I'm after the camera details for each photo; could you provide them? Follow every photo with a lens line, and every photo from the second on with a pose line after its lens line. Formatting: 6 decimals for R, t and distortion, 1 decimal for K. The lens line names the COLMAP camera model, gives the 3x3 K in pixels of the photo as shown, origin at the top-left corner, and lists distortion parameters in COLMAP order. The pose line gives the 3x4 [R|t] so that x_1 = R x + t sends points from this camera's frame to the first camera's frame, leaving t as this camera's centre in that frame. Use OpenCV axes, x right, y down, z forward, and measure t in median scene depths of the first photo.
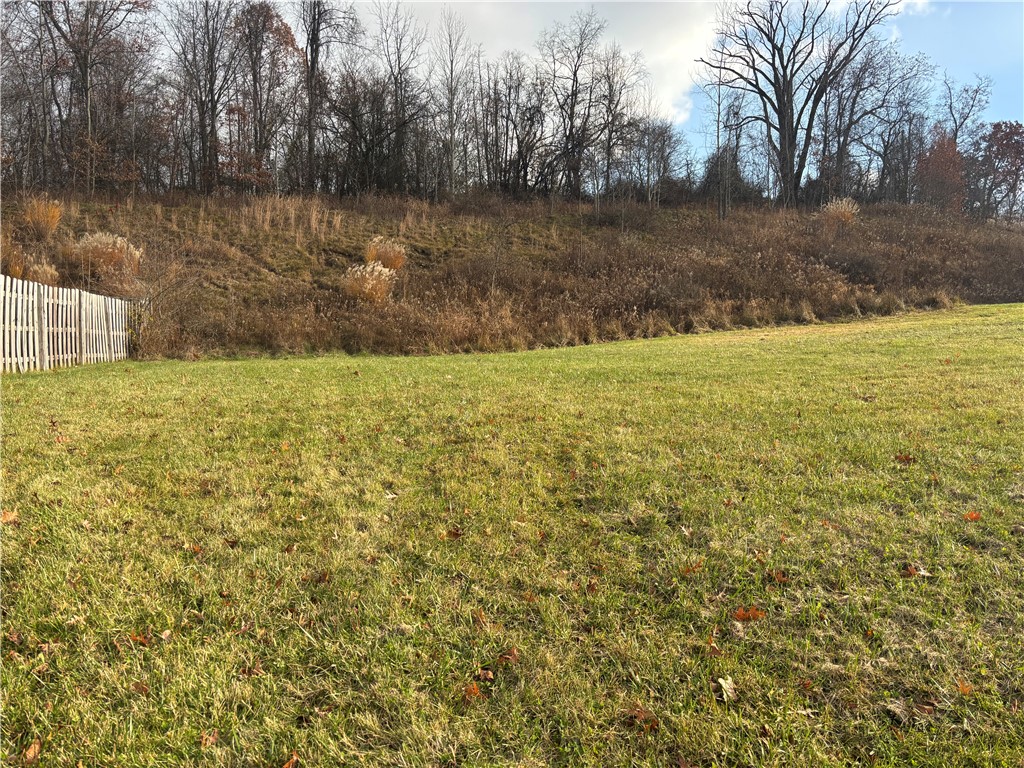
lens RADIAL K [[780.5, 0, 458.2], [0, 780.5, 382.8], [0, 0, 1]] dist [0.042476, -0.054552]
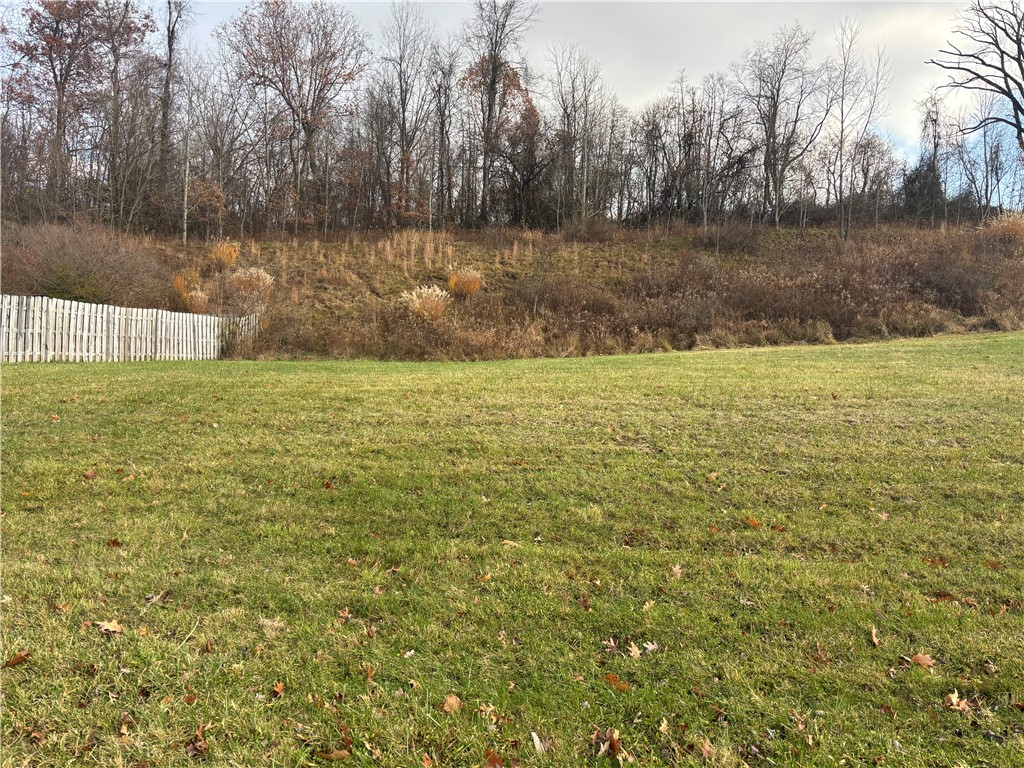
lens RADIAL K [[766.9, 0, 507.6], [0, 766.9, 395.3], [0, 0, 1]] dist [0.042180, -0.052765]
pose [[0.934006, 0.045170, -0.354390, 0.362230], [-0.044735, 0.998954, 0.009427, 0.000929], [0.354445, 0.007049, 0.935050, -0.076156]]
